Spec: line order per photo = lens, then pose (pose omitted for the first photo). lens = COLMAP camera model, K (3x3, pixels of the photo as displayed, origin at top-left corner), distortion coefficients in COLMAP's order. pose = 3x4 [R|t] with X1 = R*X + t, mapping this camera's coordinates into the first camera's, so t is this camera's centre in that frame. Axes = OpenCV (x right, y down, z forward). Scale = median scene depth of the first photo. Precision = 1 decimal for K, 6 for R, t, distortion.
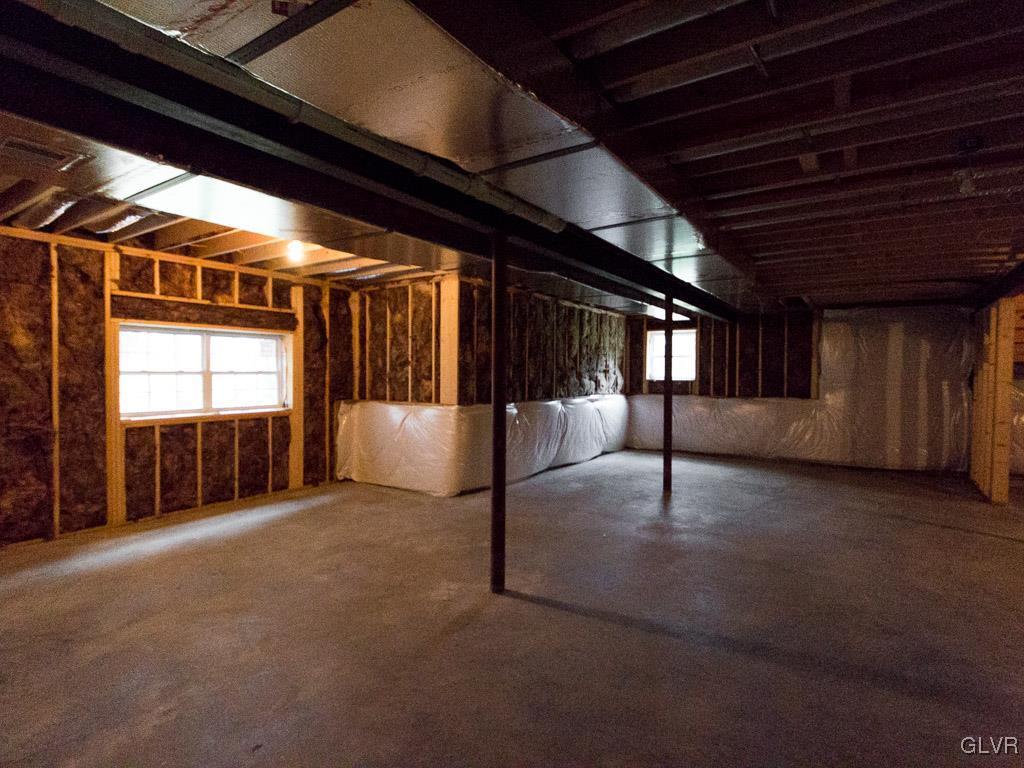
lens RADIAL K [[535.3, 0, 512.0], [0, 535.3, 384.0], [0, 0, 1]] dist [0.003008, 0.000286]
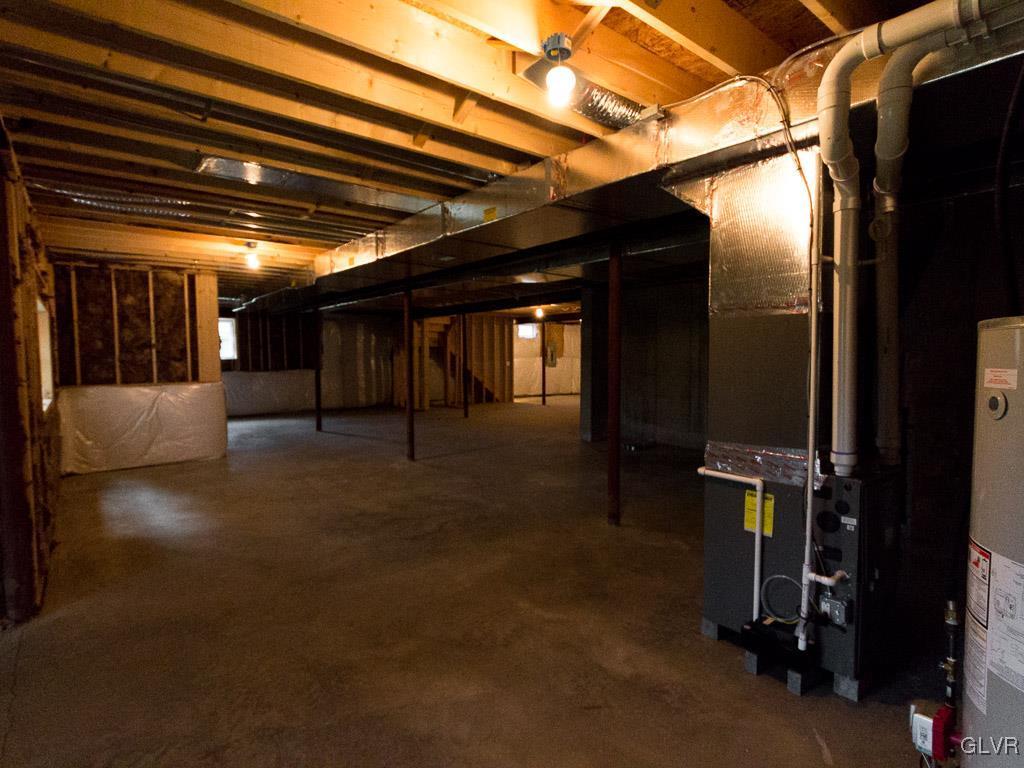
lens RADIAL K [[535.3, 0, 512.0], [0, 535.3, 384.0], [0, 0, 1]] dist [0.003008, 0.000286]
pose [[0.278961, -0.062599, 0.958260, -1.200545], [0.025099, 0.998007, 0.057889, -0.008700], [-0.959974, 0.007903, 0.279976, 0.035382]]
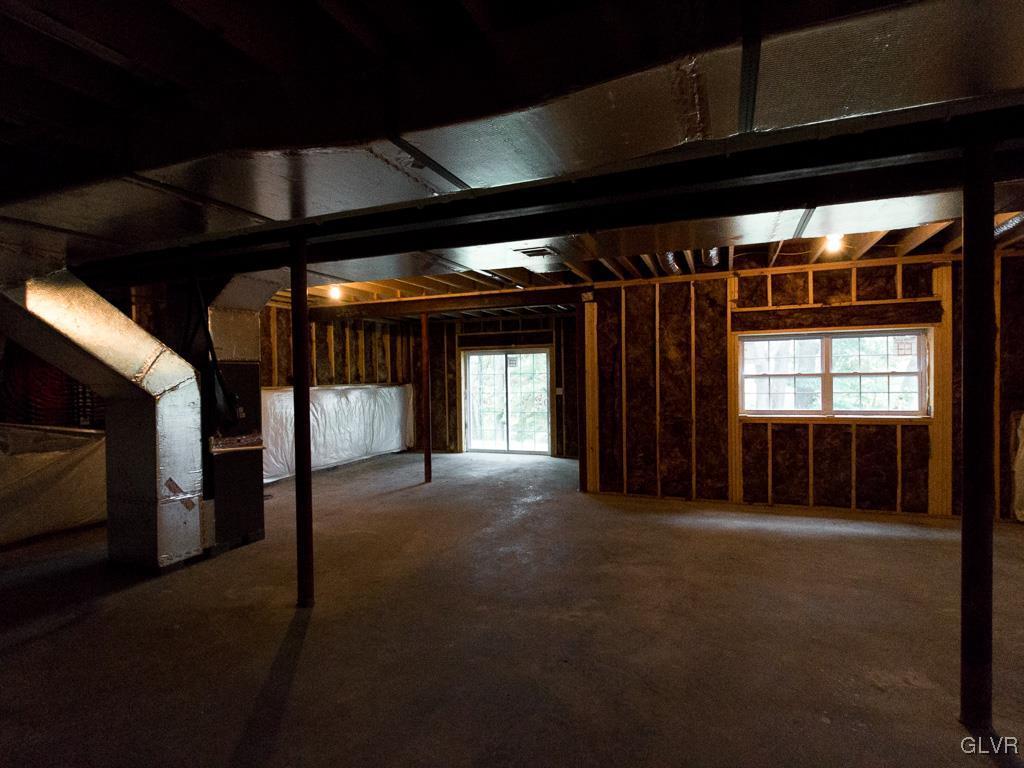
lens RADIAL K [[535.3, 0, 512.0], [0, 535.3, 384.0], [0, 0, 1]] dist [0.003008, 0.000286]
pose [[0.214042, 0.003865, -0.976817, 0.298952], [-0.005916, 0.999979, 0.002660, -0.003864], [0.976807, 0.005209, 0.214060, 0.223183]]
